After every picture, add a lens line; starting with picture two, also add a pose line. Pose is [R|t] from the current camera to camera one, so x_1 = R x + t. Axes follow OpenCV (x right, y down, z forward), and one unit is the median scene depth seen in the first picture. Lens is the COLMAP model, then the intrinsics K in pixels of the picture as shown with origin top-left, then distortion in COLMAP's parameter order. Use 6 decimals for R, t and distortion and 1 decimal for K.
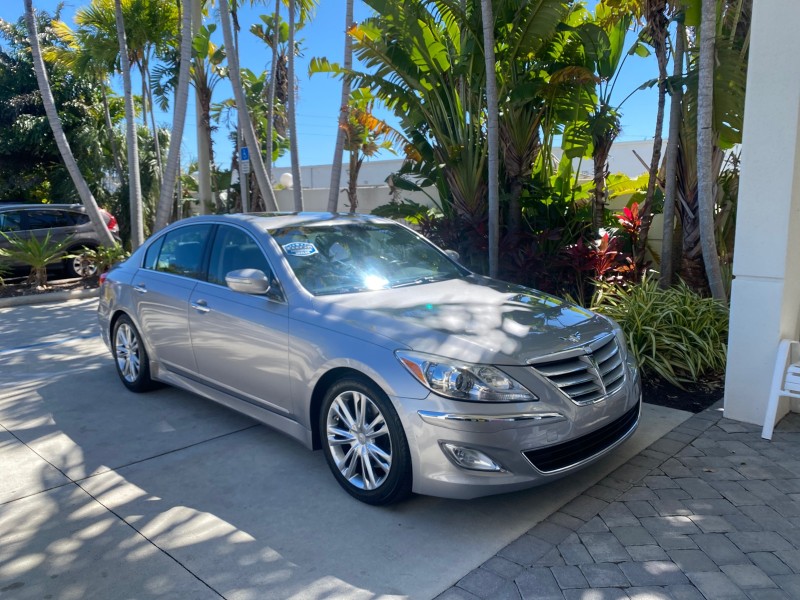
lens RADIAL K [[622.9, 0, 405.3], [0, 622.9, 305.3], [0, 0, 1]] dist [0.008483, -0.012309]
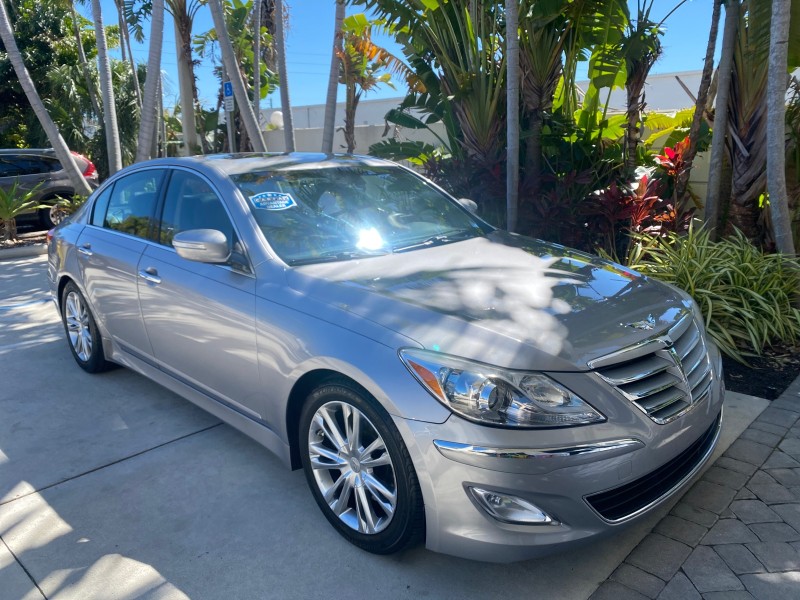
lens RADIAL K [[622.9, 0, 405.5], [0, 622.9, 299.7], [0, 0, 1]] dist [0.008483, -0.012309]
pose [[0.999945, -0.009361, -0.004813, -0.002369], [0.009716, 0.996753, 0.079929, -0.016908], [0.004050, -0.079971, 0.996789, 0.131004]]
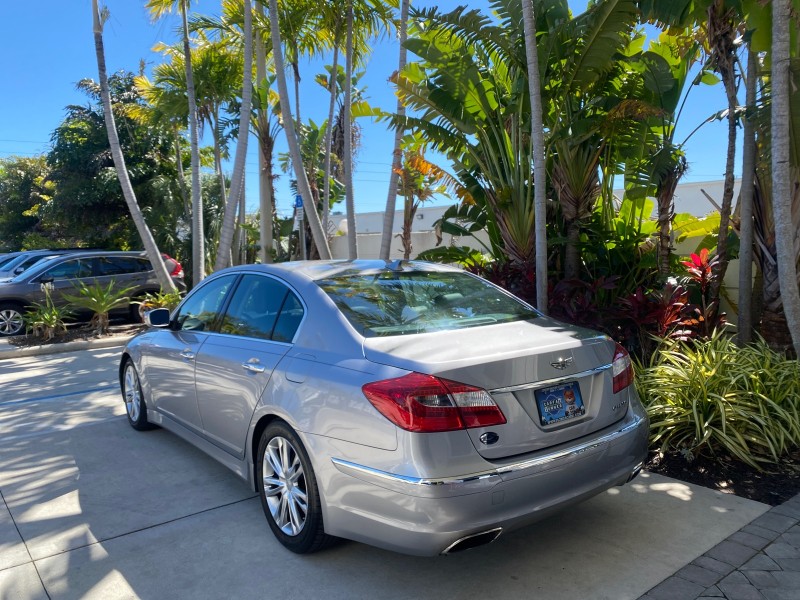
lens RADIAL K [[622.9, 0, 403.6], [0, 622.9, 302.2], [0, 0, 1]] dist [0.008483, -0.012309]
pose [[0.991630, 0.004214, -0.129046, 0.059295], [-0.013756, 0.997227, -0.073140, -0.016323], [0.128380, 0.074302, 0.988938, 0.075030]]
